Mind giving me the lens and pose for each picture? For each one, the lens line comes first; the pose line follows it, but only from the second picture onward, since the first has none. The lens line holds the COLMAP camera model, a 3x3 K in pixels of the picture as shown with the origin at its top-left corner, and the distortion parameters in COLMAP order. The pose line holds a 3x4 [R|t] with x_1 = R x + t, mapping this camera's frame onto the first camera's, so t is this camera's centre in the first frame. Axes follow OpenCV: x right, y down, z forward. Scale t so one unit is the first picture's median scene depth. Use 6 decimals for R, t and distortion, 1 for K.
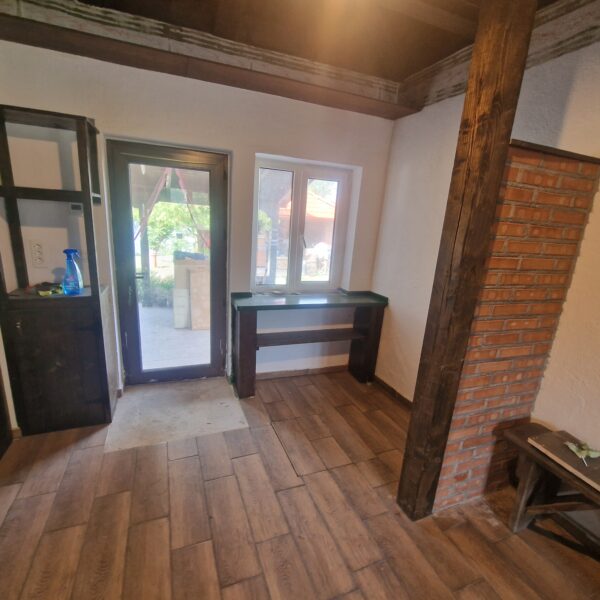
lens RADIAL K [[327.8, 0, 298.3], [0, 327.8, 304.2], [0, 0, 1]] dist [-0.003192, -0.000095]
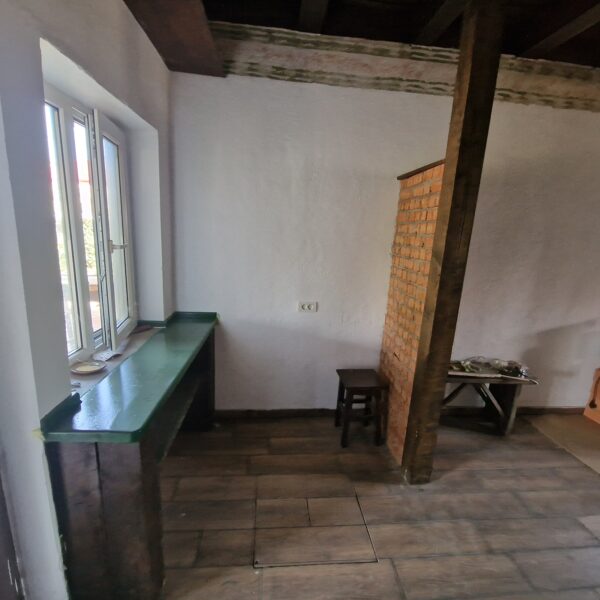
lens RADIAL K [[333.7, 0, 298.7], [0, 333.7, 302.3], [0, 0, 1]] dist [-0.000275, -0.000175]
pose [[0.286536, -0.262768, 0.921331, -0.689254], [0.210569, 0.955412, 0.207001, -0.286634], [-0.934643, 0.134690, 0.329091, 0.935818]]
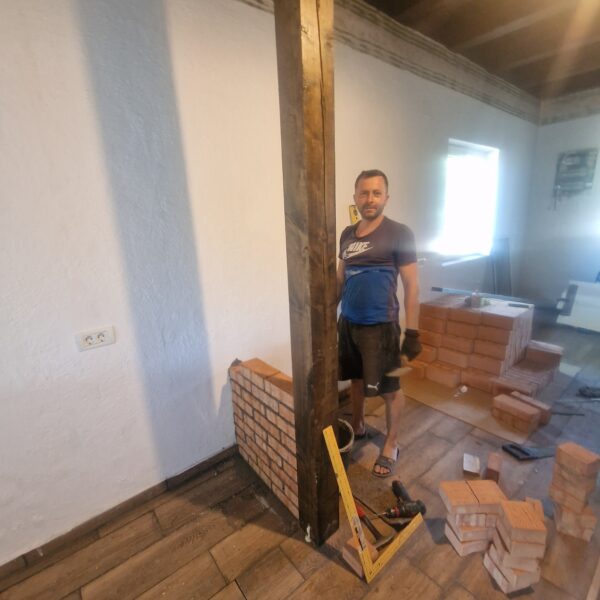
lens RADIAL K [[327.8, 0, 298.3], [0, 327.8, 304.2], [0, 0, 1]] dist [-0.003192, -0.000095]
pose [[-0.292019, -0.299150, 0.908424, -0.236194], [0.262275, 0.888365, 0.376855, -0.217073], [-0.919748, 0.348305, -0.180959, 1.031371]]
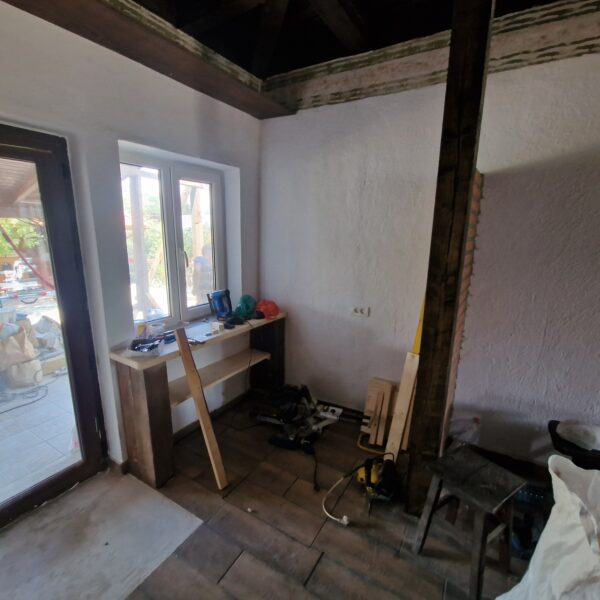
lens RADIAL K [[327.8, 0, 298.3], [0, 327.8, 304.2], [0, 0, 1]] dist [-0.003192, -0.000095]
pose [[0.794897, -0.186527, 0.577362, -0.420113], [0.190647, 0.980162, 0.054182, -0.128095], [-0.576015, 0.067003, 0.814689, 0.352761]]
